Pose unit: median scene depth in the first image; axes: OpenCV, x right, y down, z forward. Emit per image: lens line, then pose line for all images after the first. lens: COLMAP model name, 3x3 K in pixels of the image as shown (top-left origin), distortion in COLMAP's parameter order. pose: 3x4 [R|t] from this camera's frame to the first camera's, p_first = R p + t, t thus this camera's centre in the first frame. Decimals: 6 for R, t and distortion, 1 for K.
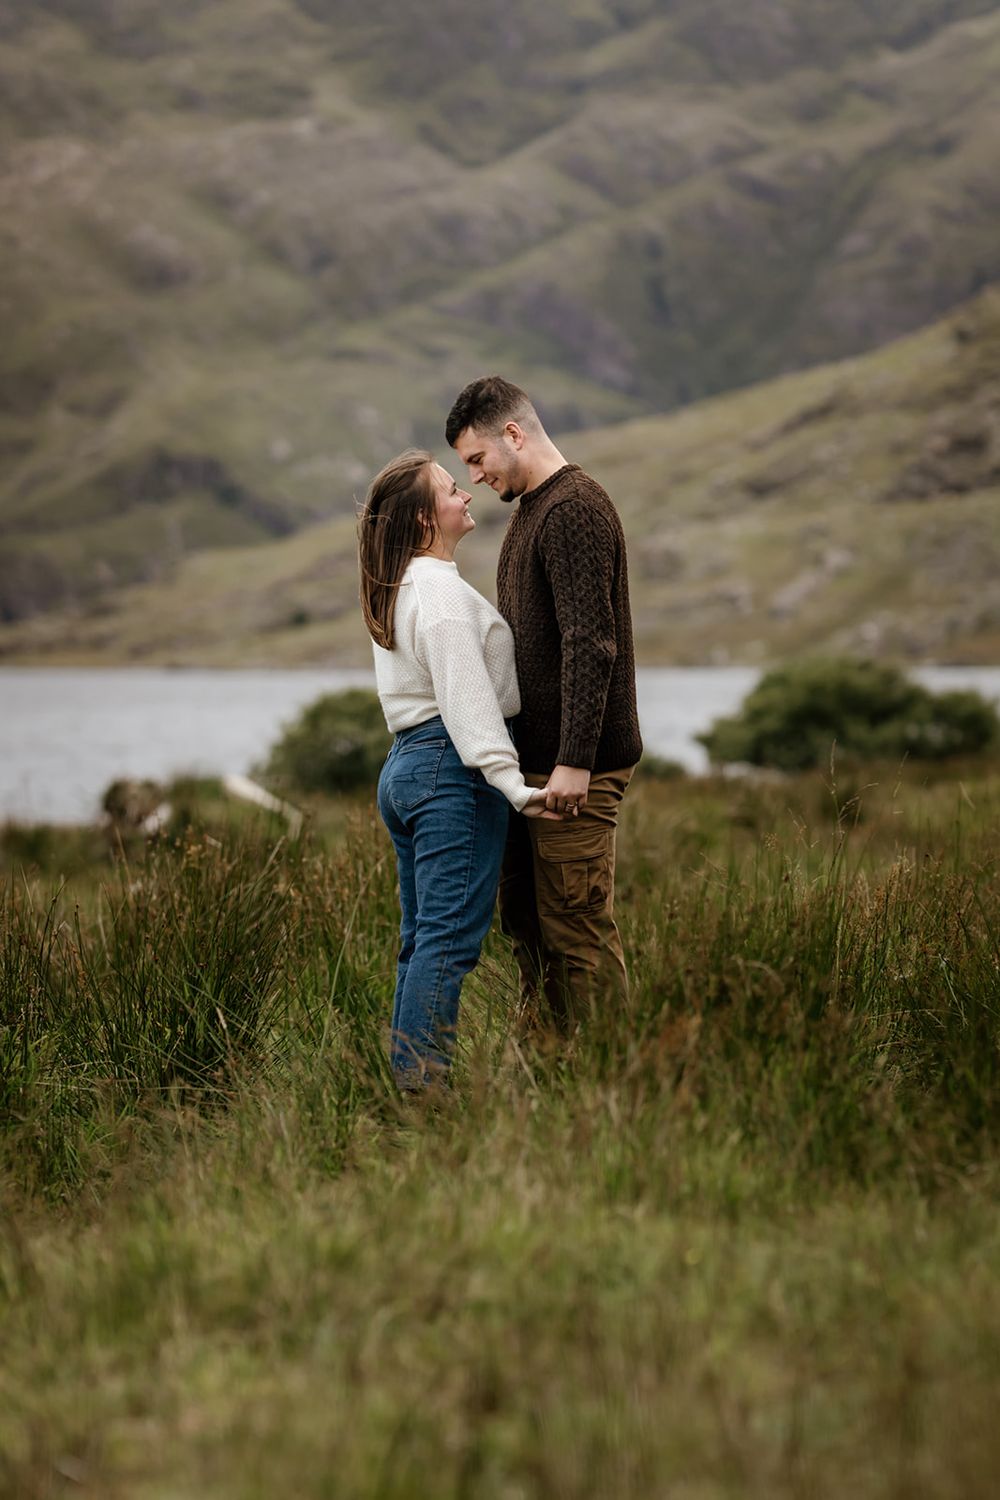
lens RADIAL K [[4818.3, 0, 498.8], [0, 4818.3, 753.9], [0, 0, 1]] dist [0.089760, 0.000000]
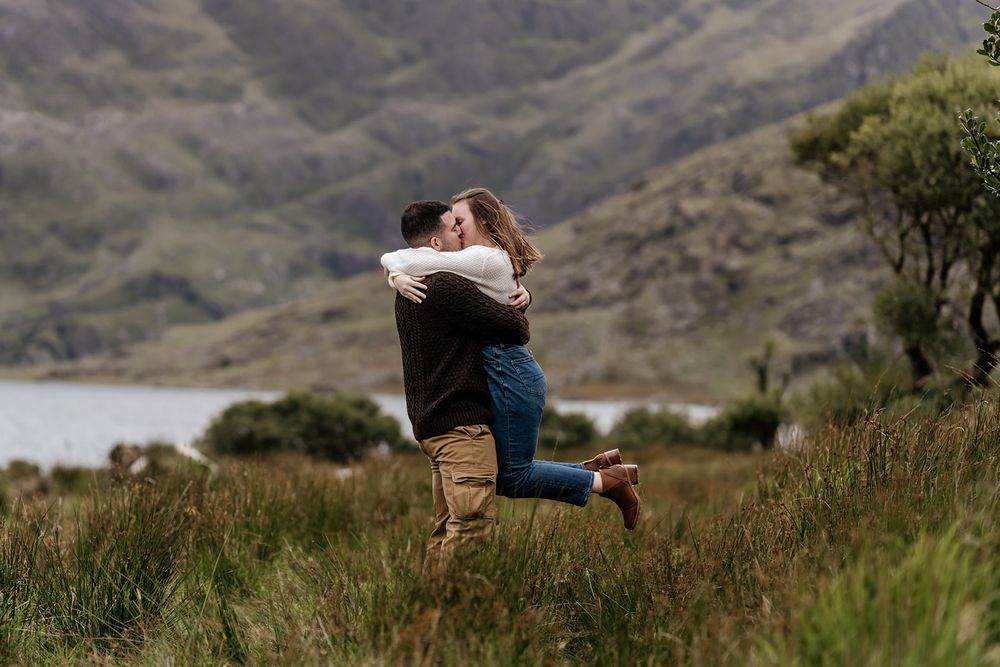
lens RADIAL K [[3212.2, 0, 496.7], [0, 3212.2, 333.8], [0, 0, 1]] dist [0.089760, 0.000000]
pose [[0.997694, 0.038884, 0.055633, -0.005421], [-0.037106, 0.998778, -0.032650, -0.002098], [-0.056835, 0.030510, 0.997917, -0.272891]]
